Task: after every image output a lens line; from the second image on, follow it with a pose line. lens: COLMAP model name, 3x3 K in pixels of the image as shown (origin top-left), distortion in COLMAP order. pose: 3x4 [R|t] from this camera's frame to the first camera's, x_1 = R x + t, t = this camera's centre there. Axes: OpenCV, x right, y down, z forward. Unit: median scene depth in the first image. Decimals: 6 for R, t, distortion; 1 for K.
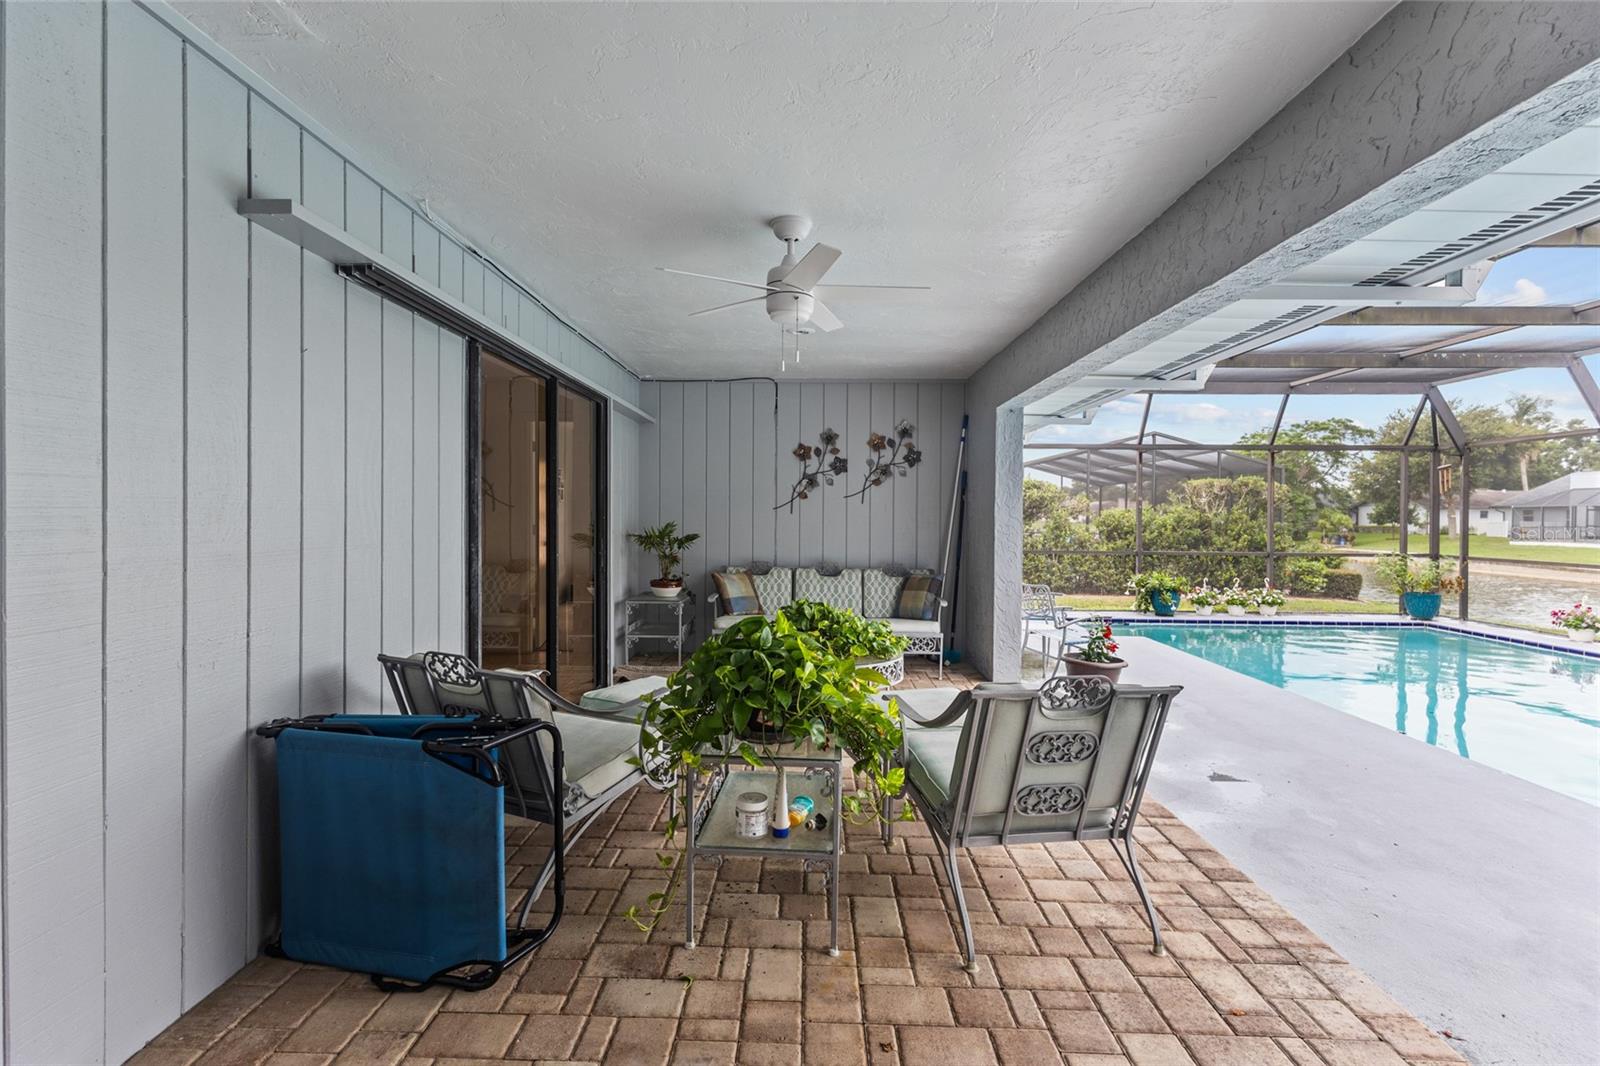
lens RADIAL K [[743.3, 0, 800.8], [0, 743.3, 523.8], [0, 0, 1]] dist [0.009697, 0.000593]
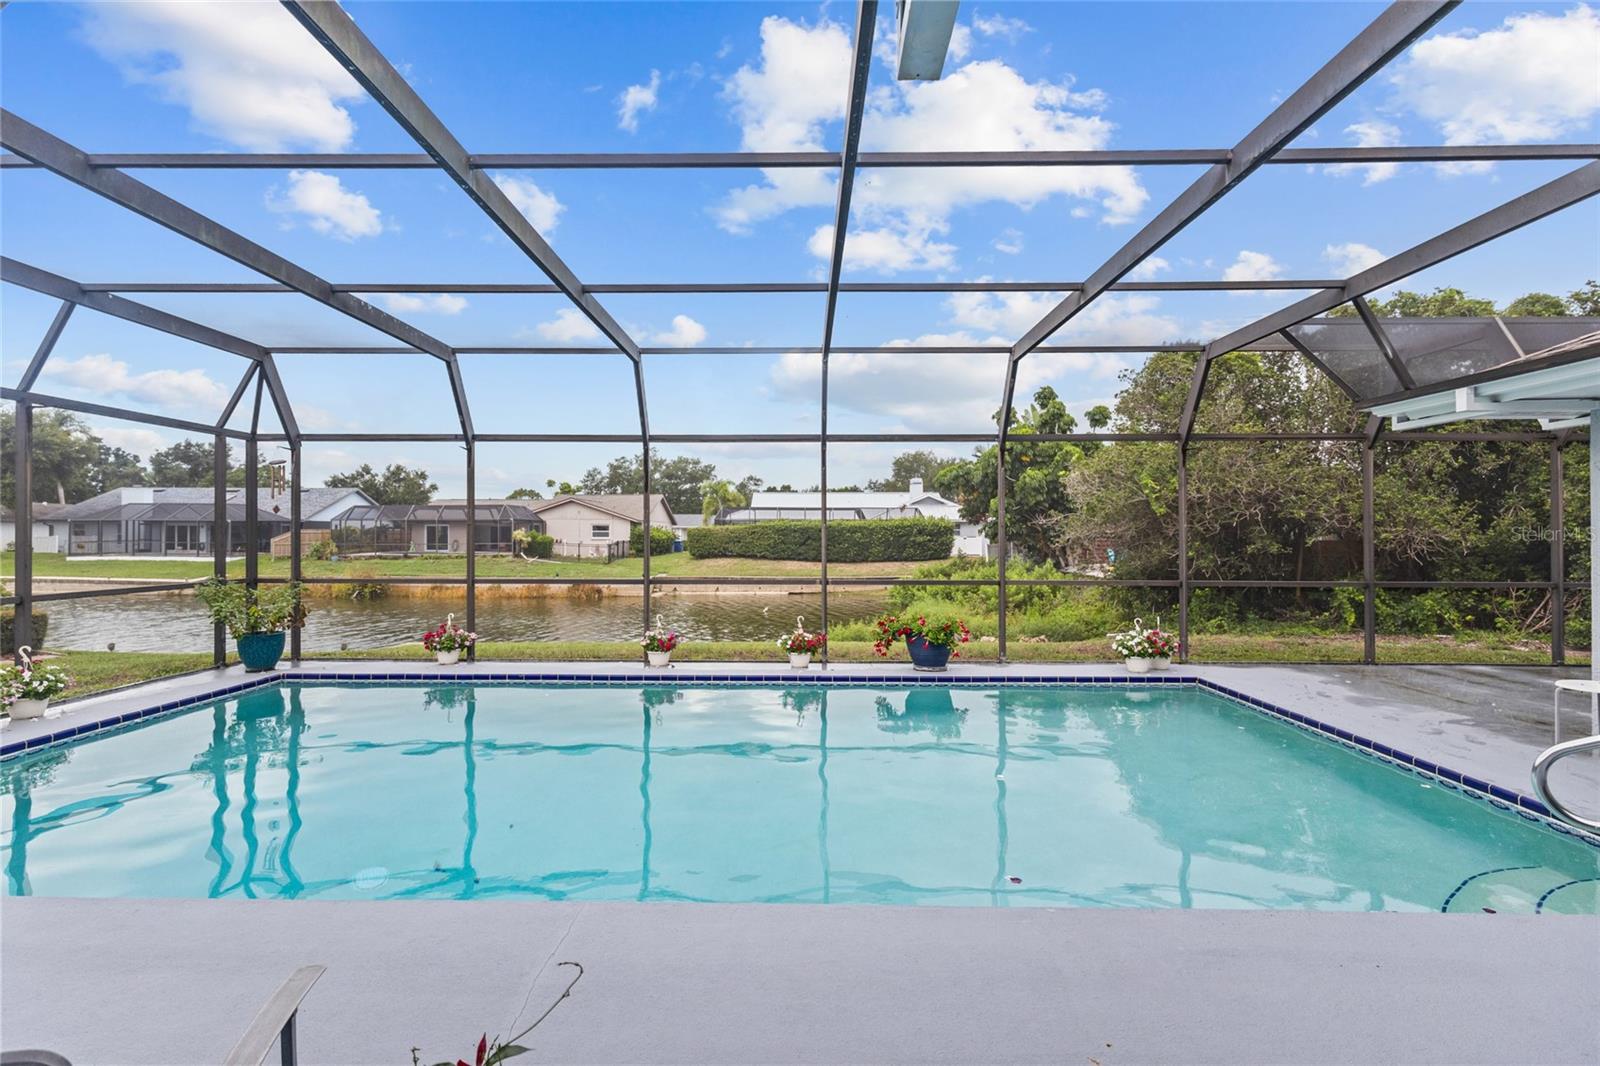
lens RADIAL K [[737.3, 0, 794.2], [0, 737.3, 530.6], [0, 0, 1]] dist [0.003719, 0.001251]
pose [[-0.001743, -0.000828, 0.999998, 0.174907], [0.011309, 0.999936, 0.000848, -0.002469], [-0.999935, 0.011311, -0.001733, 0.753294]]
